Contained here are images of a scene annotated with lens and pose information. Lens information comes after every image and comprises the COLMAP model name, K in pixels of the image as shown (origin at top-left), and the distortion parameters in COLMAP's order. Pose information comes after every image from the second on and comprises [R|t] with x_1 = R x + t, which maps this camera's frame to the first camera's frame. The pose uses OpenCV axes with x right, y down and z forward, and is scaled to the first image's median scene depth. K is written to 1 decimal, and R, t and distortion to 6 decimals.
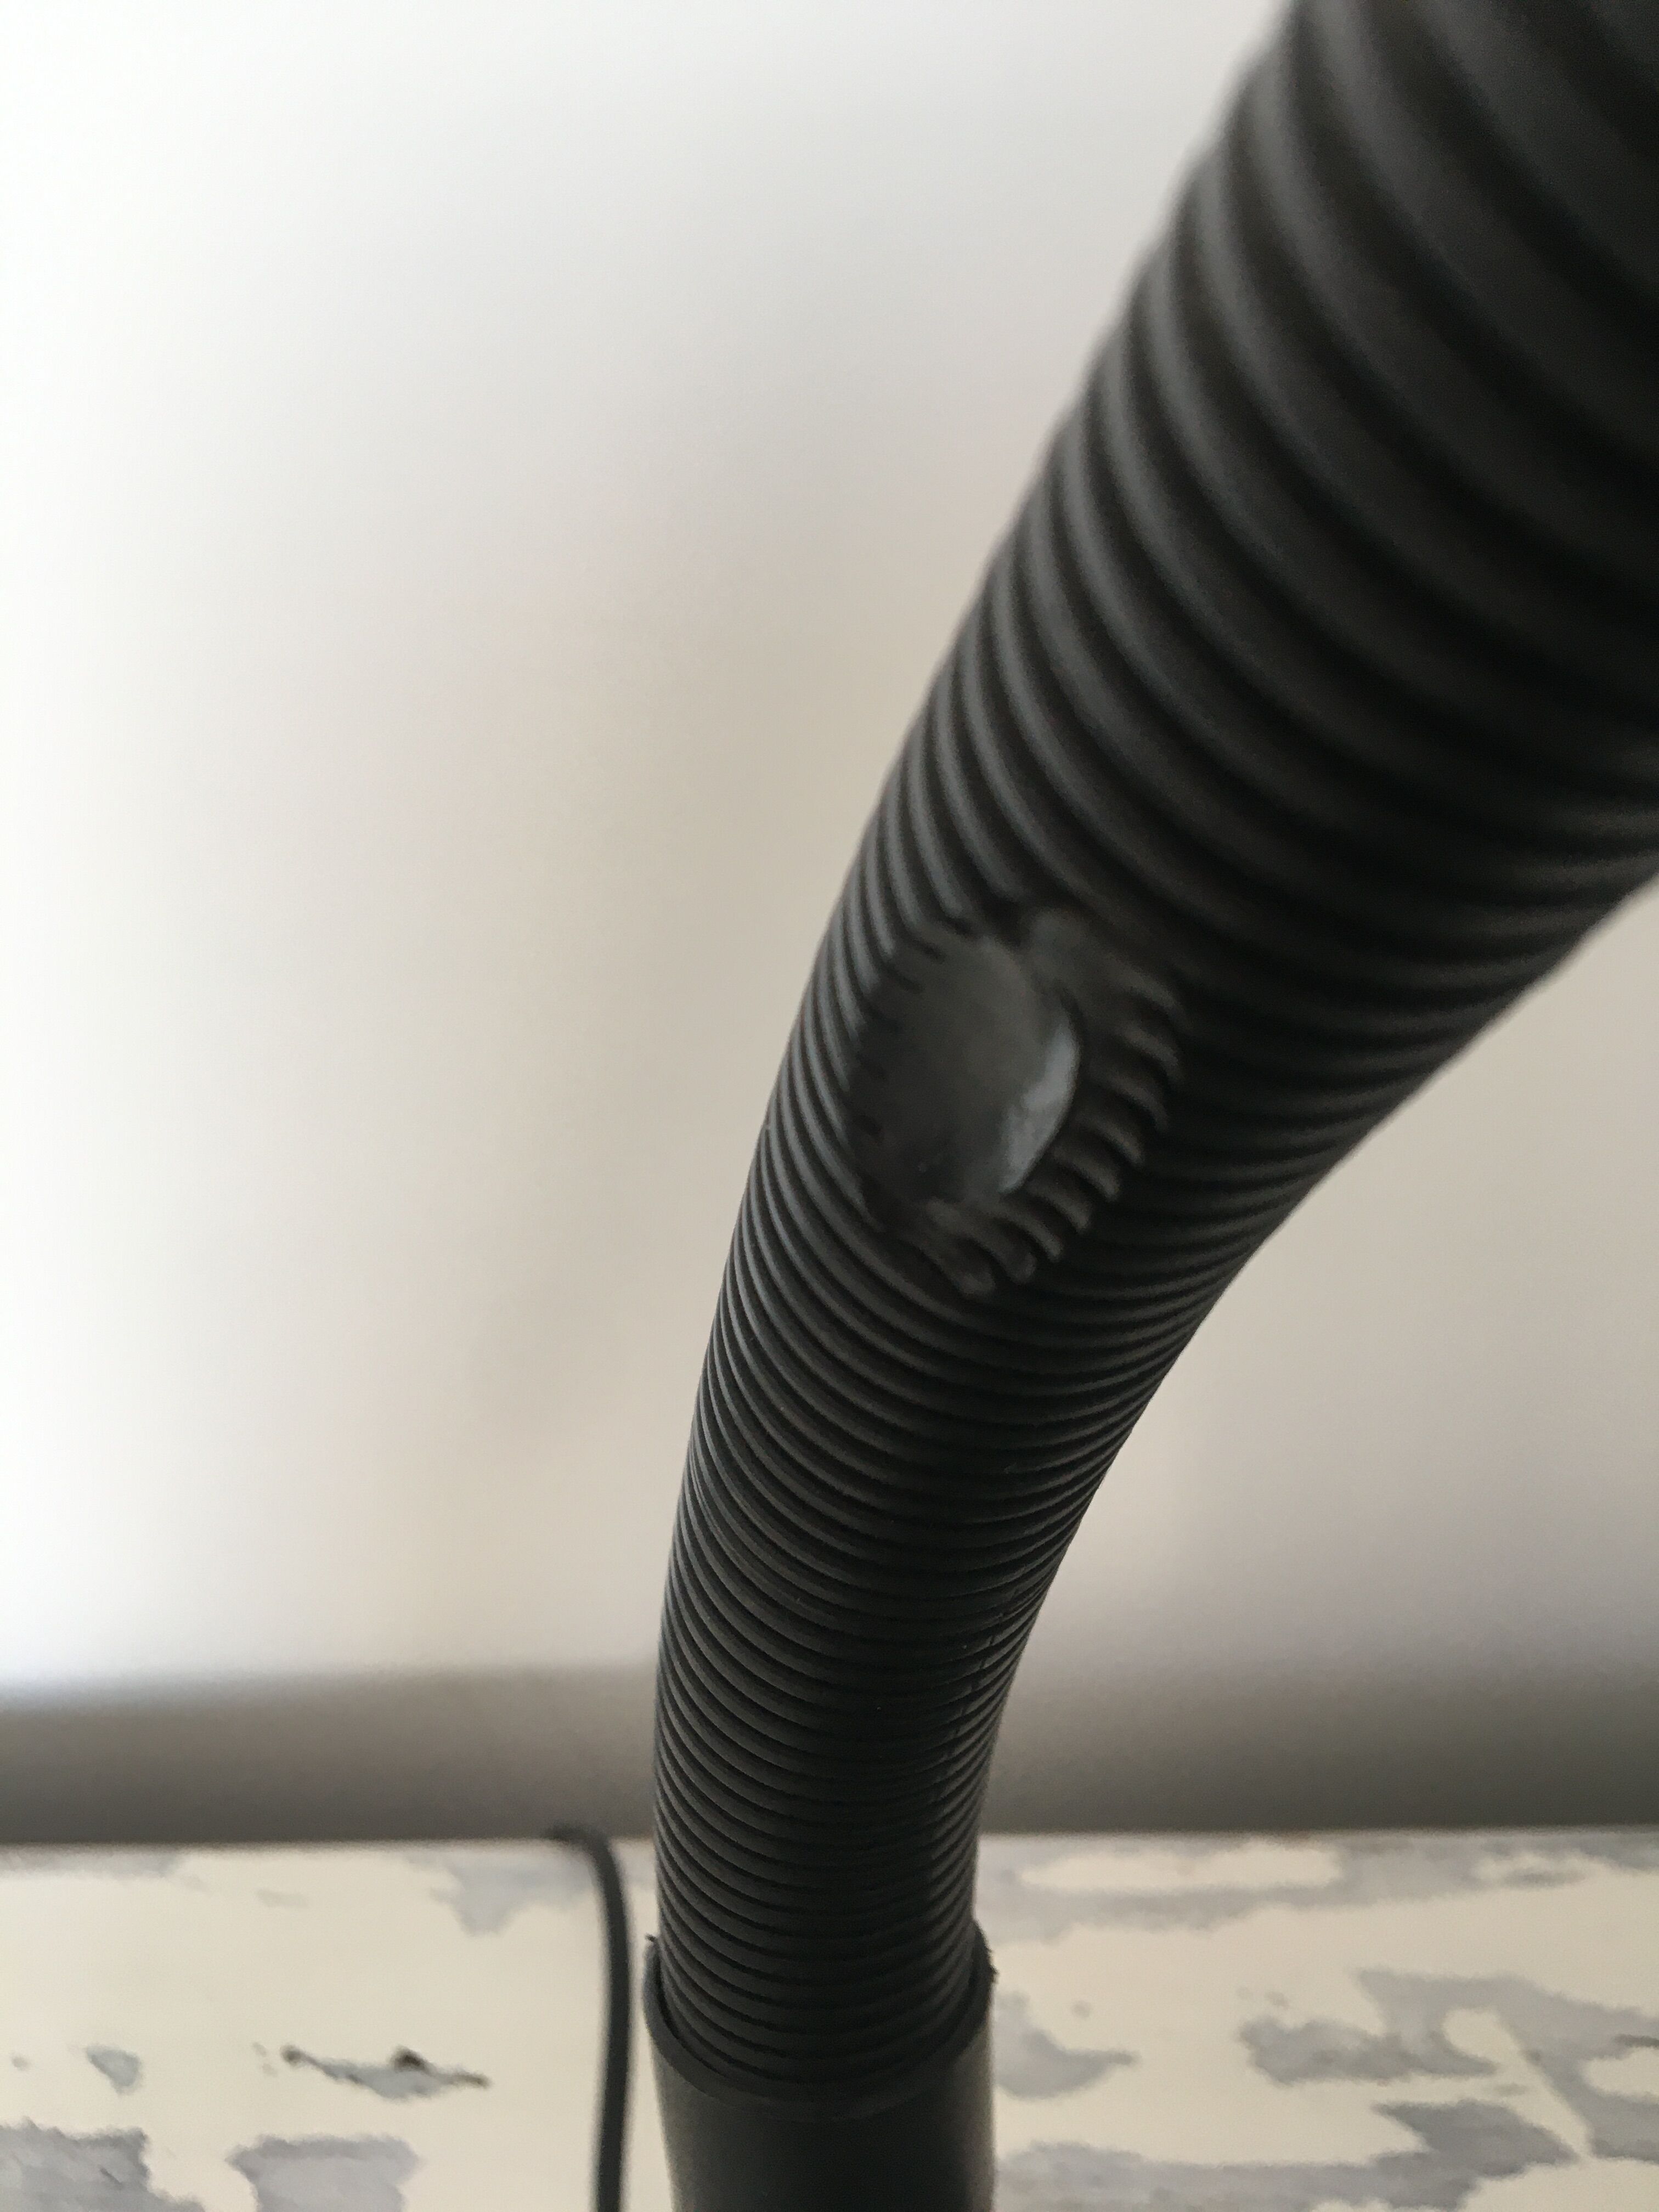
lens RADIAL K [[1868.2, 0, 813.1], [0, 1868.2, 1103.8], [0, 0, 1]] dist [0.012069, -0.027983]
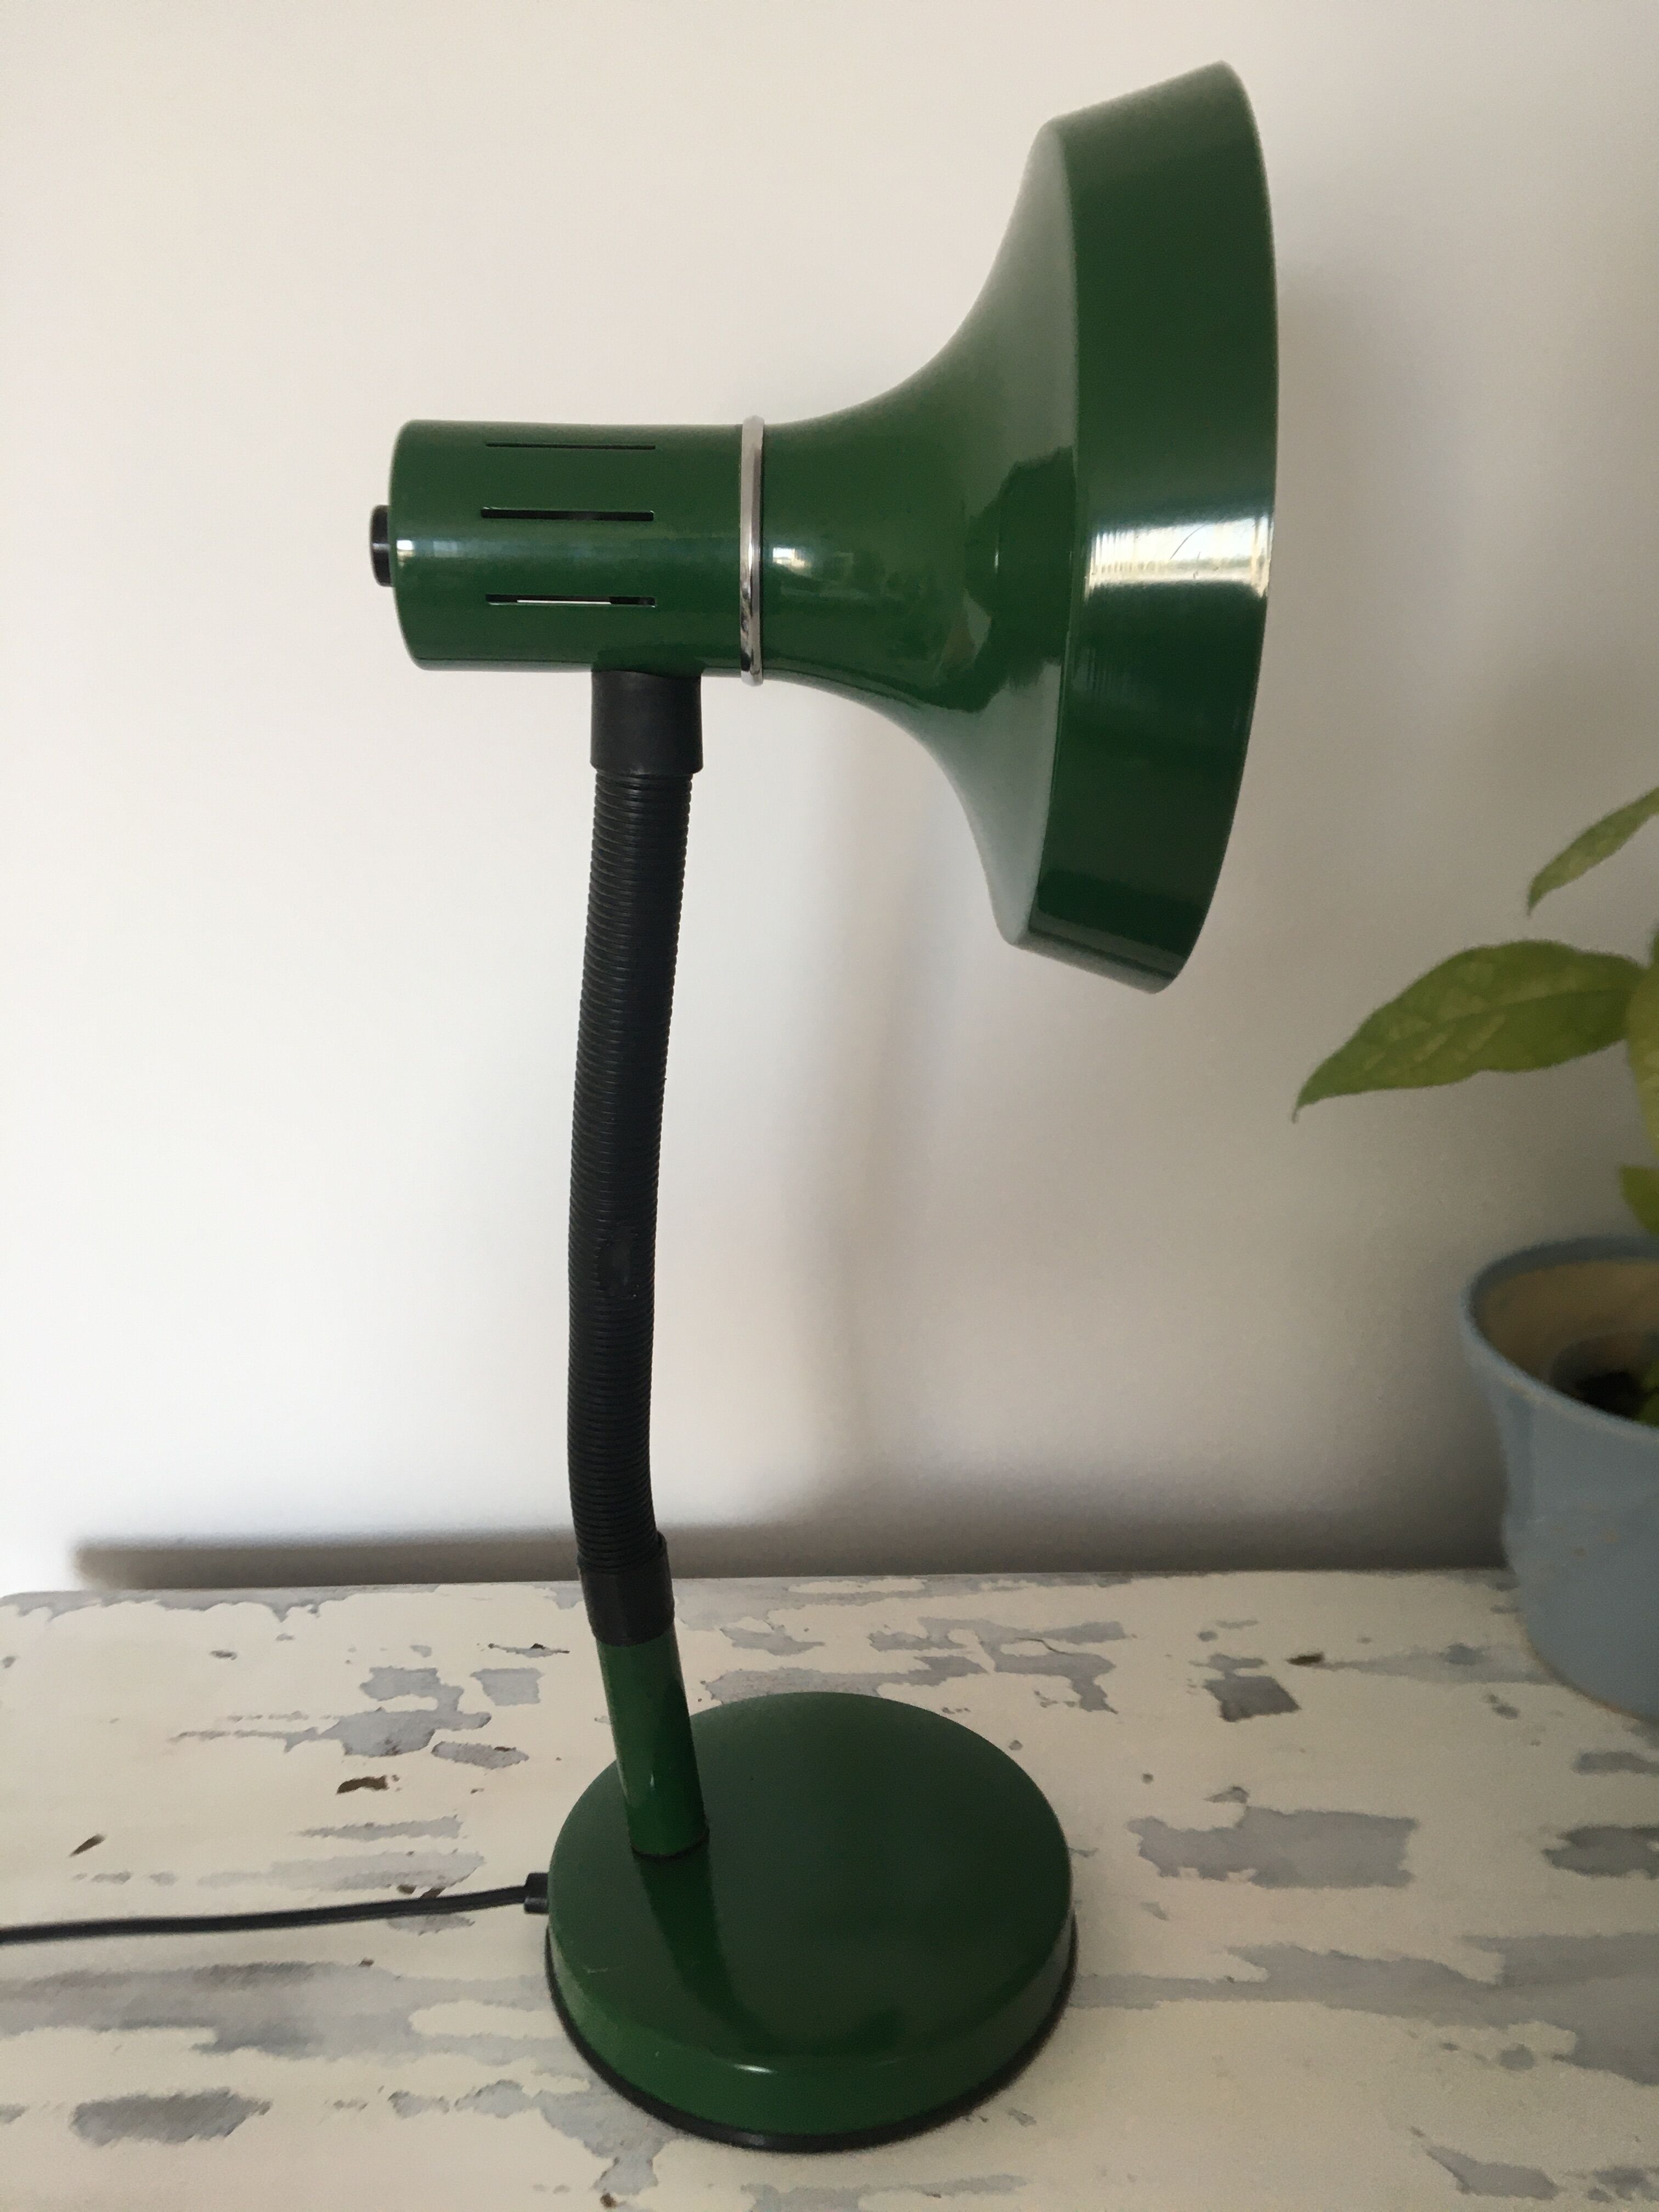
lens RADIAL K [[1868.2, 0, 832.2], [0, 1868.2, 1093.8], [0, 0, 1]] dist [0.012069, -0.027983]
pose [[0.999982, -0.004367, -0.004108, 0.193024], [0.004015, 0.996608, -0.082198, -0.023876], [0.004453, 0.082180, 0.996608, -1.559243]]
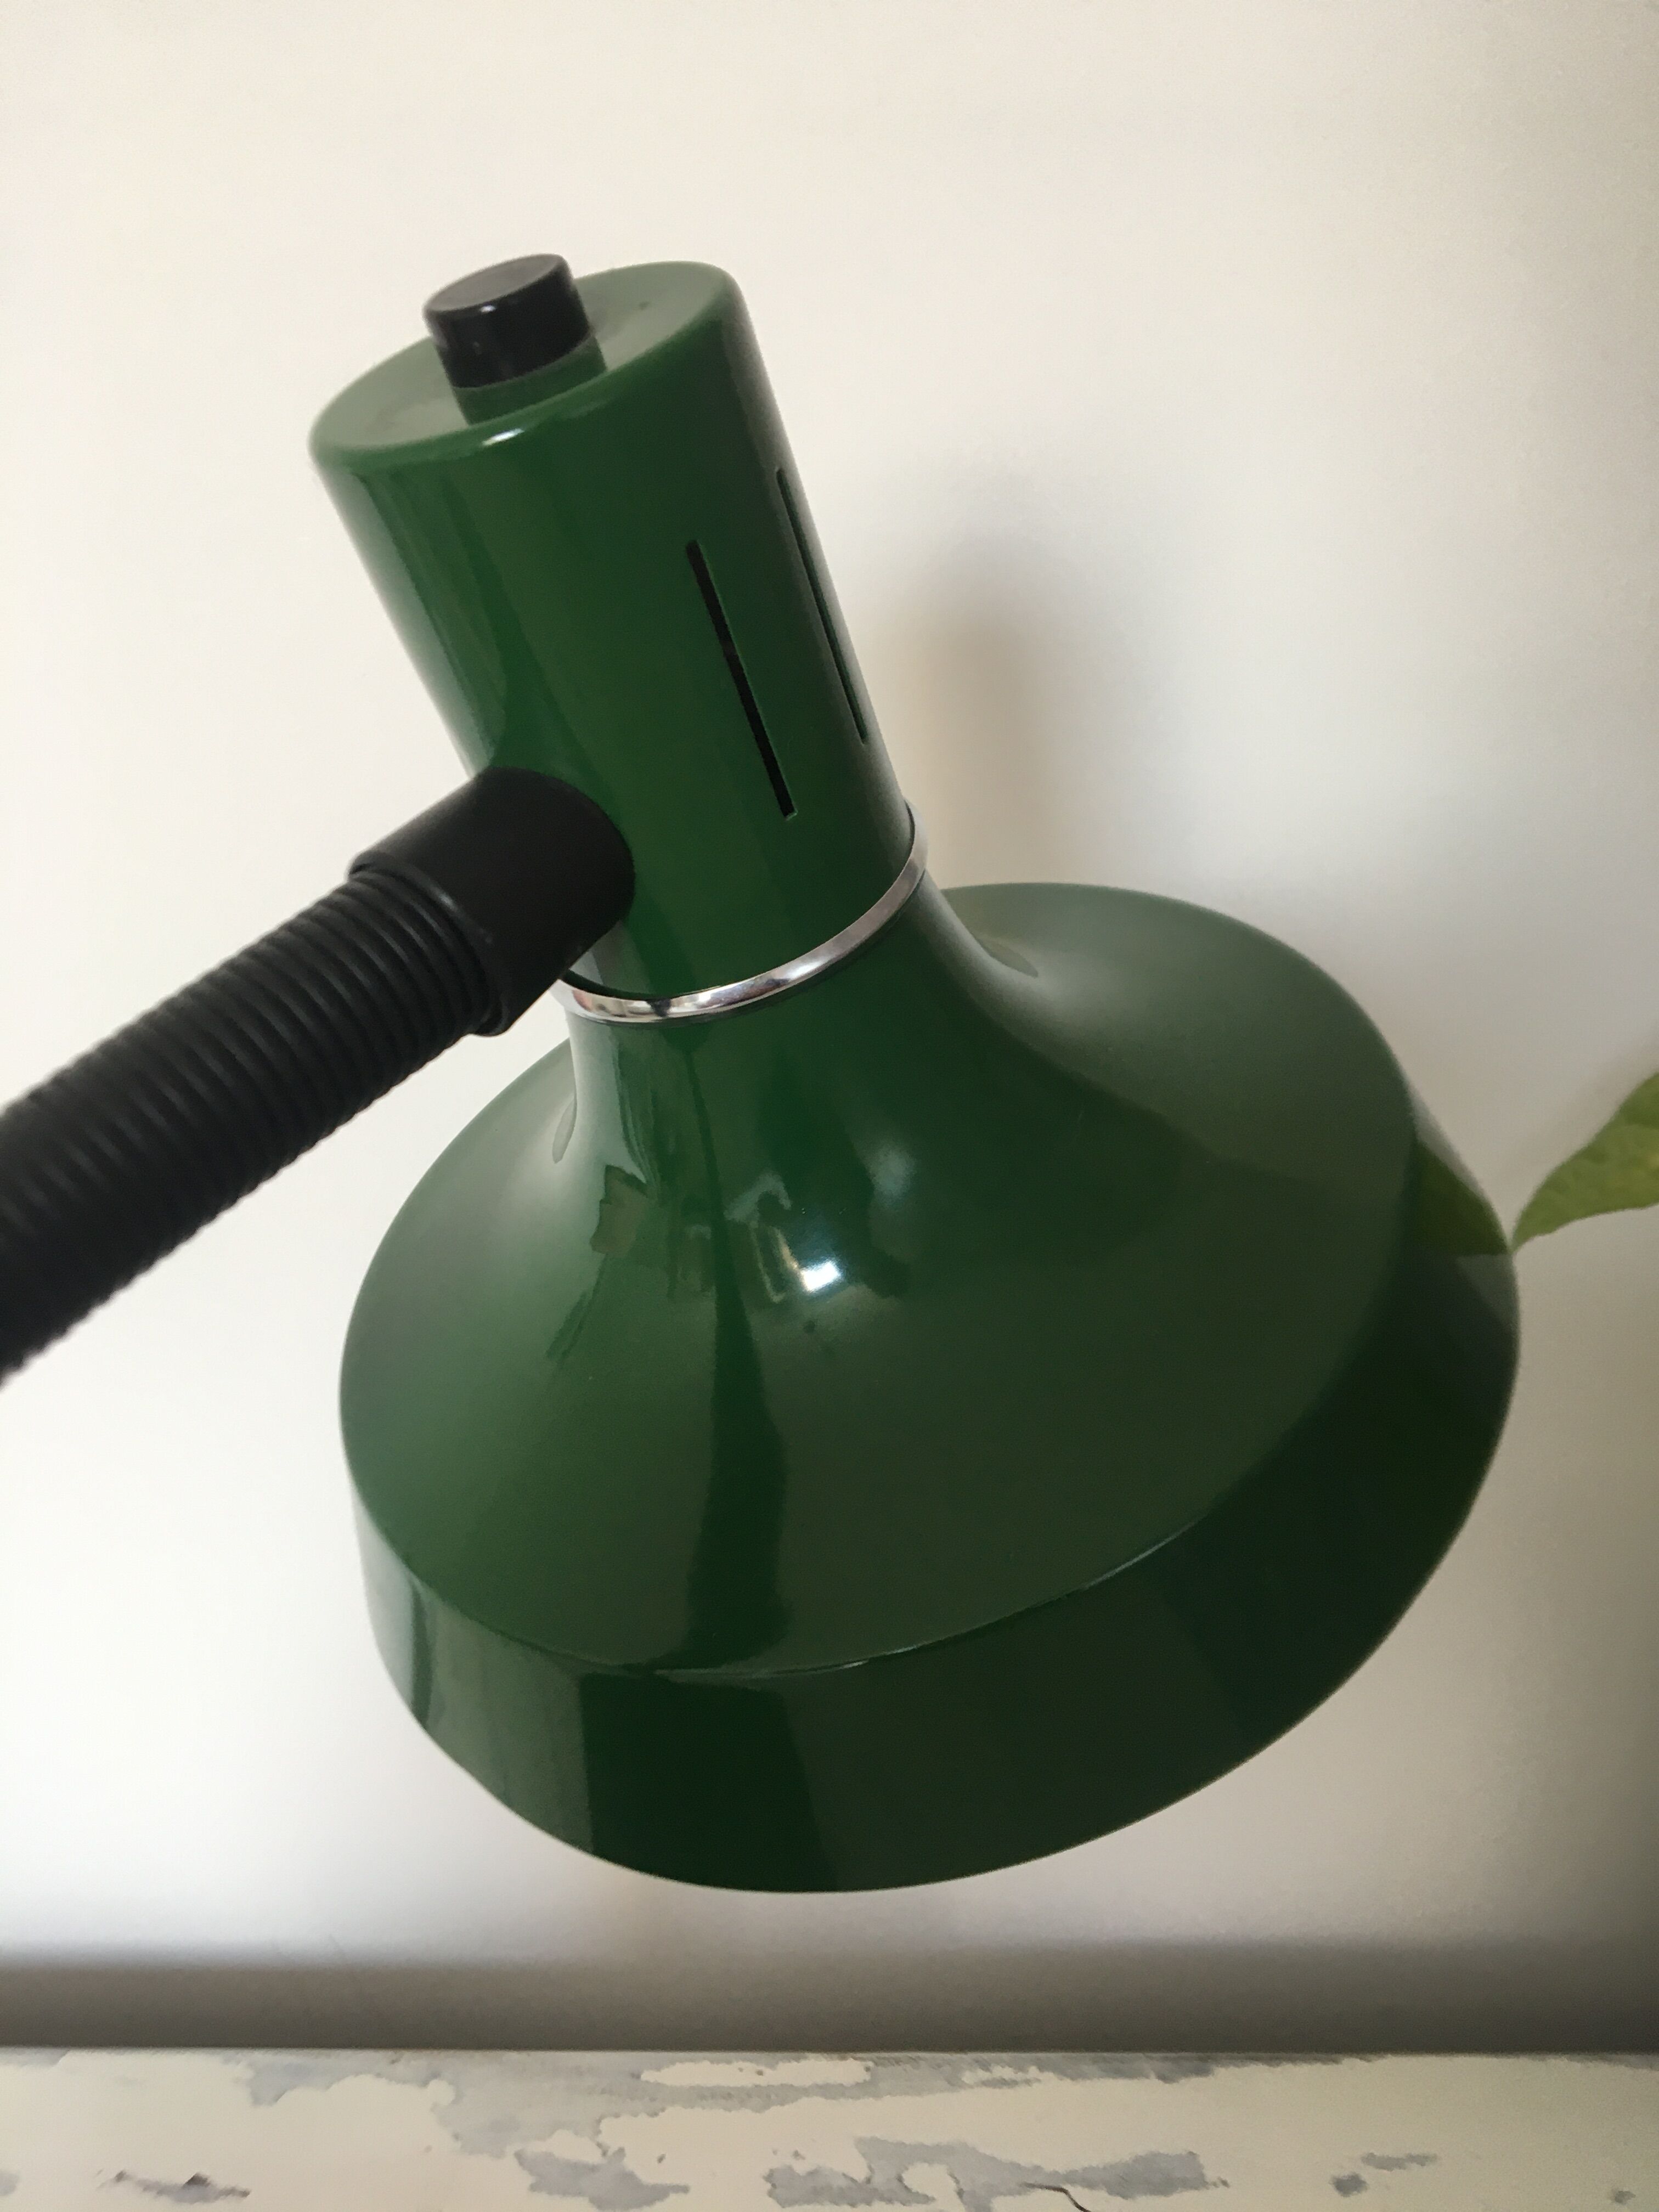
lens RADIAL K [[1868.2, 0, 835.6], [0, 1868.2, 1103.4], [0, 0, 1]] dist [0.012069, -0.027983]
pose [[0.999849, 0.010178, -0.014061, 0.294142], [-0.013075, 0.974410, -0.224398, 0.007097], [0.011417, 0.224548, 0.974396, -0.611323]]
